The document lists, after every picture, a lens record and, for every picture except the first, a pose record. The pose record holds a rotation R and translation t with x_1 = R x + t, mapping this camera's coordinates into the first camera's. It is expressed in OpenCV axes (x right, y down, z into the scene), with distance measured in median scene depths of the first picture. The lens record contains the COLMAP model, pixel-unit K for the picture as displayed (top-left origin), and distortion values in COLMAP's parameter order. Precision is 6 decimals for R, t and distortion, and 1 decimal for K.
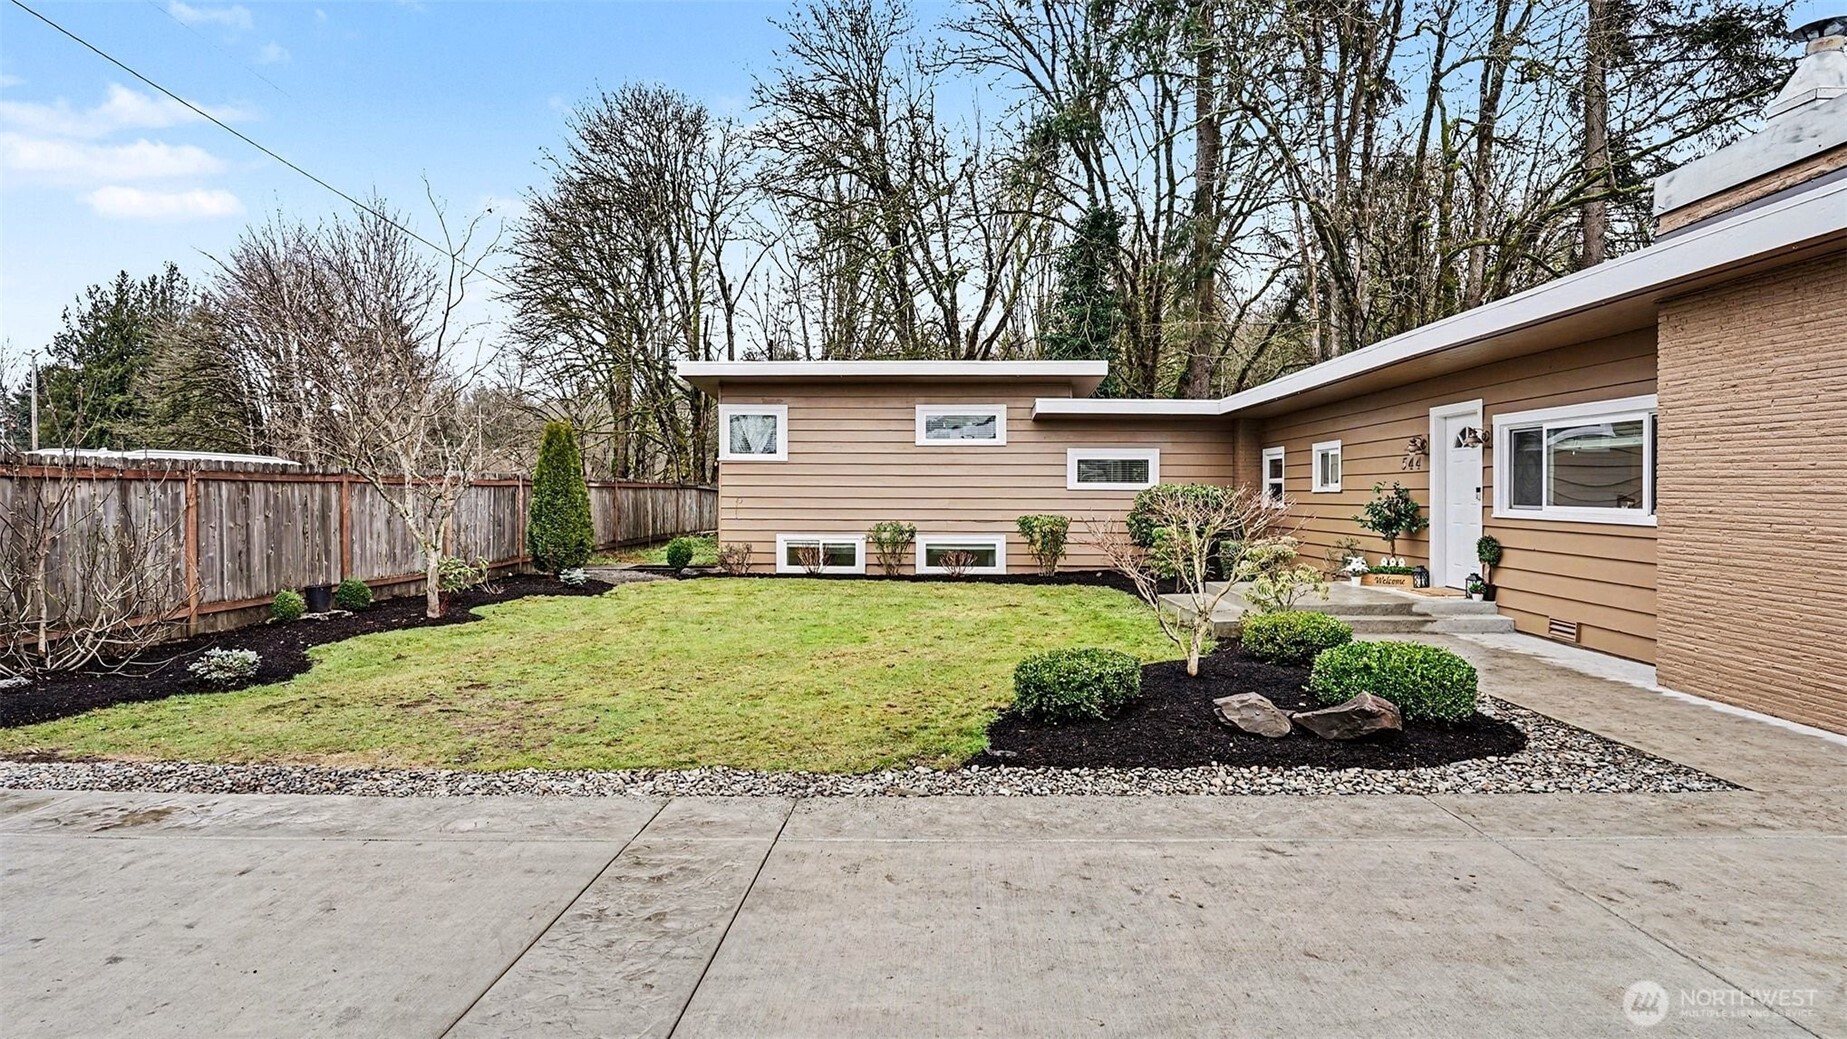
lens RADIAL K [[900.8, 0, 921.1], [0, 900.8, 540.4], [0, 0, 1]] dist [0.000114, -0.000352]
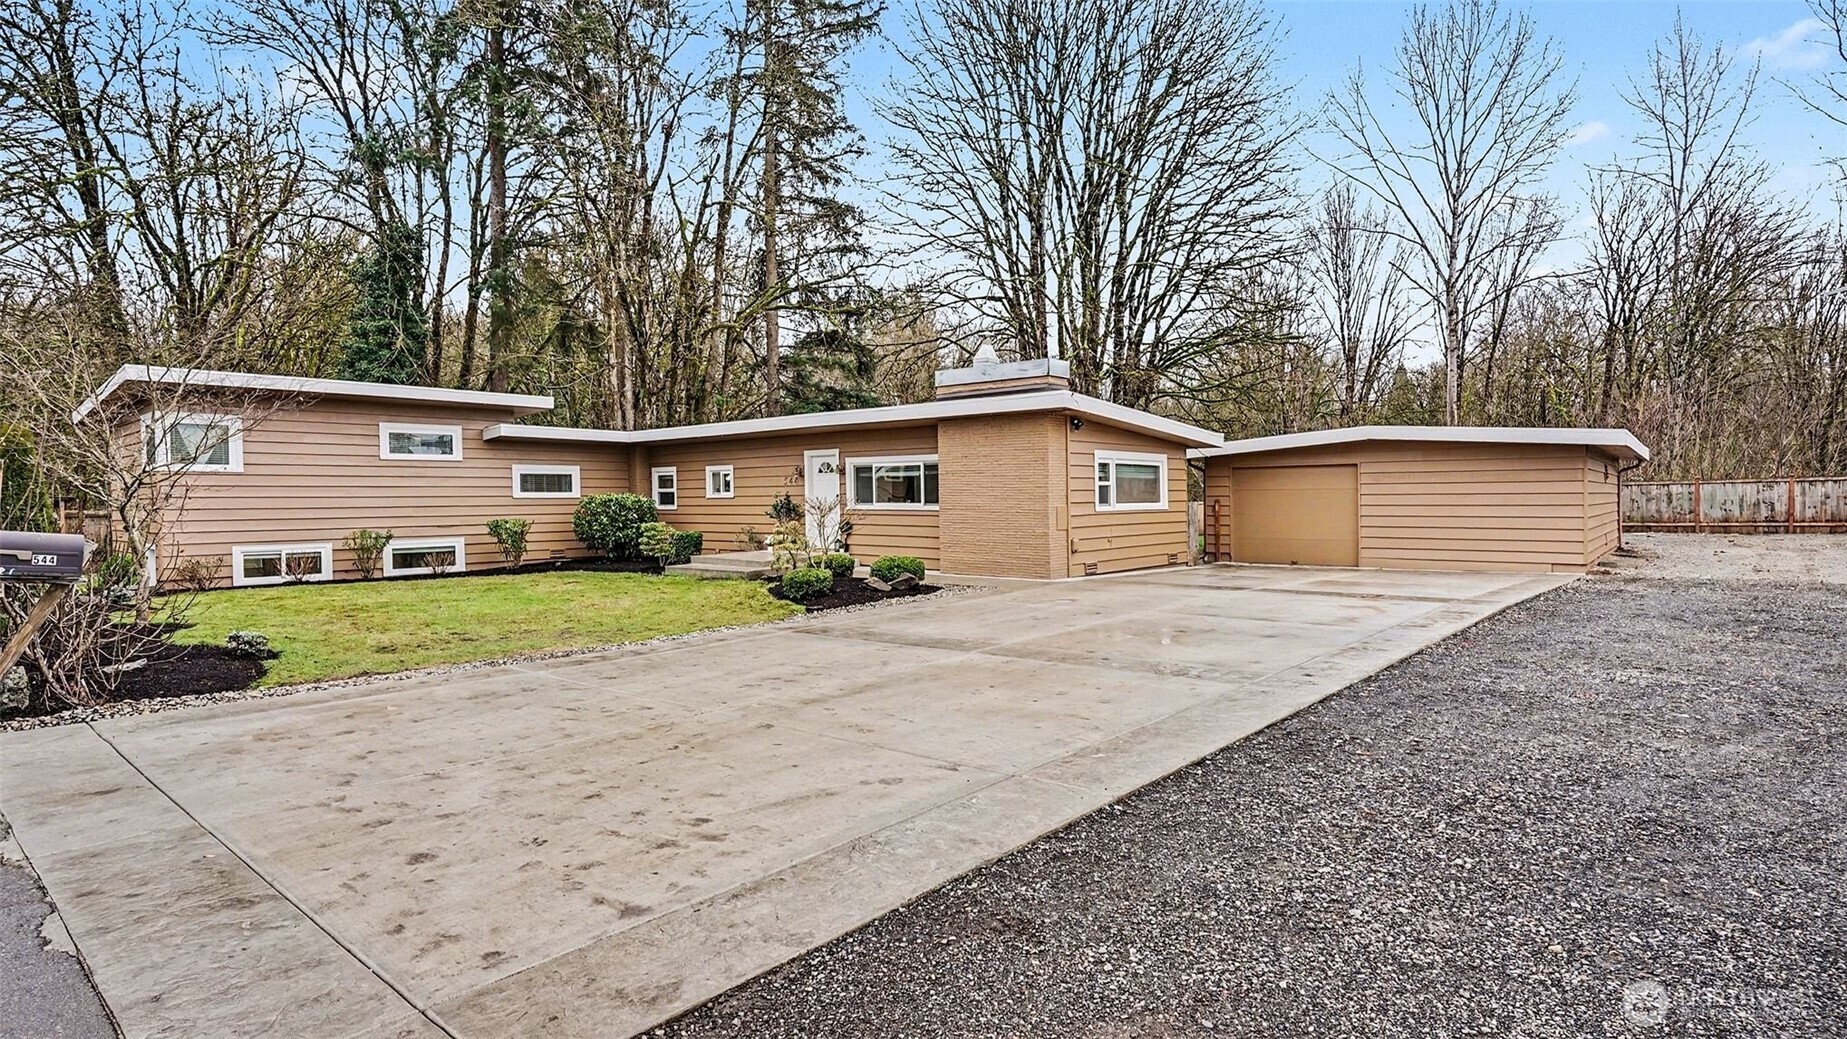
lens RADIAL K [[977.3, 0, 923.5], [0, 977.3, 519.5], [0, 0, 1]] dist [-0.003749, -0.000578]
pose [[0.624228, -0.026555, 0.780791, -0.537683], [0.052812, 0.998570, -0.008261, 0.012943], [-0.779455, 0.046392, 0.624738, -0.264682]]
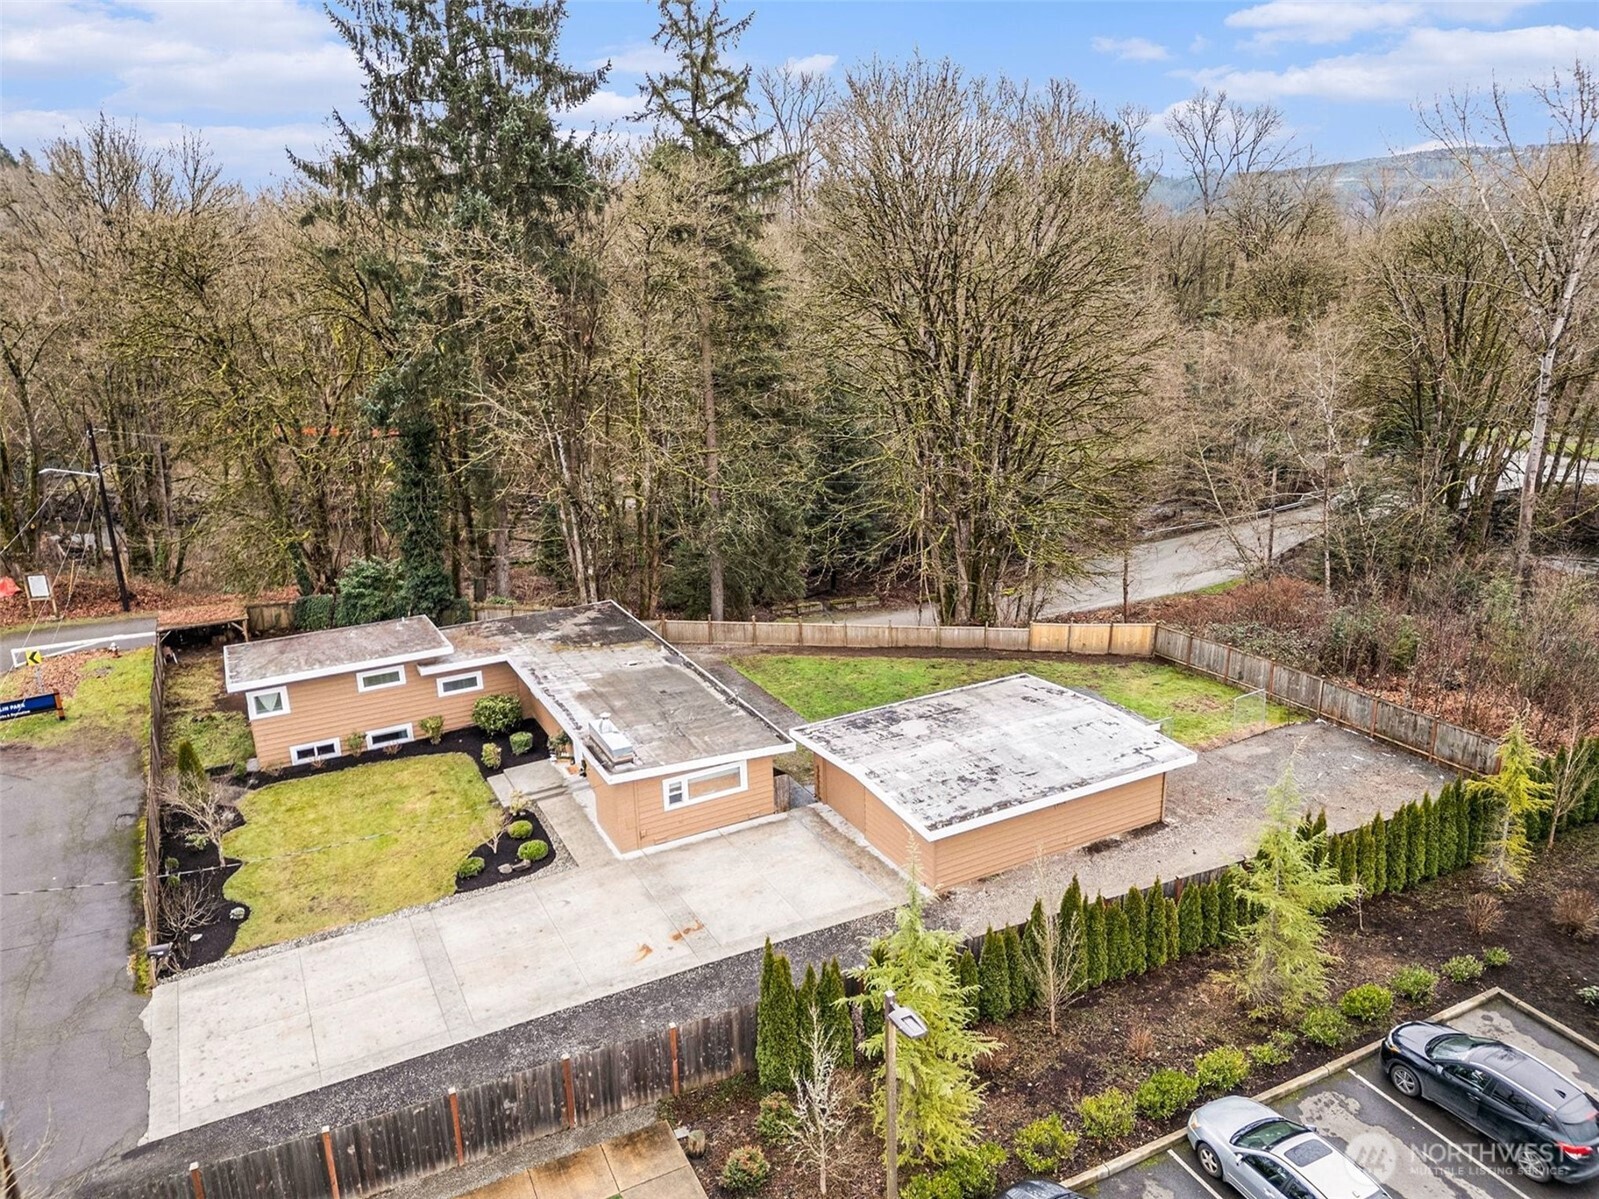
lens RADIAL K [[1137.6, 0, 799.5], [0, 1137.6, 599.5], [0, 0, 1]] dist [0.087006, 0.000269]
pose [[0.867481, -0.157424, 0.471906, -0.351373], [0.031640, 0.964149, 0.263470, -0.990703], [-0.496464, -0.213624, 0.841361, -1.695440]]
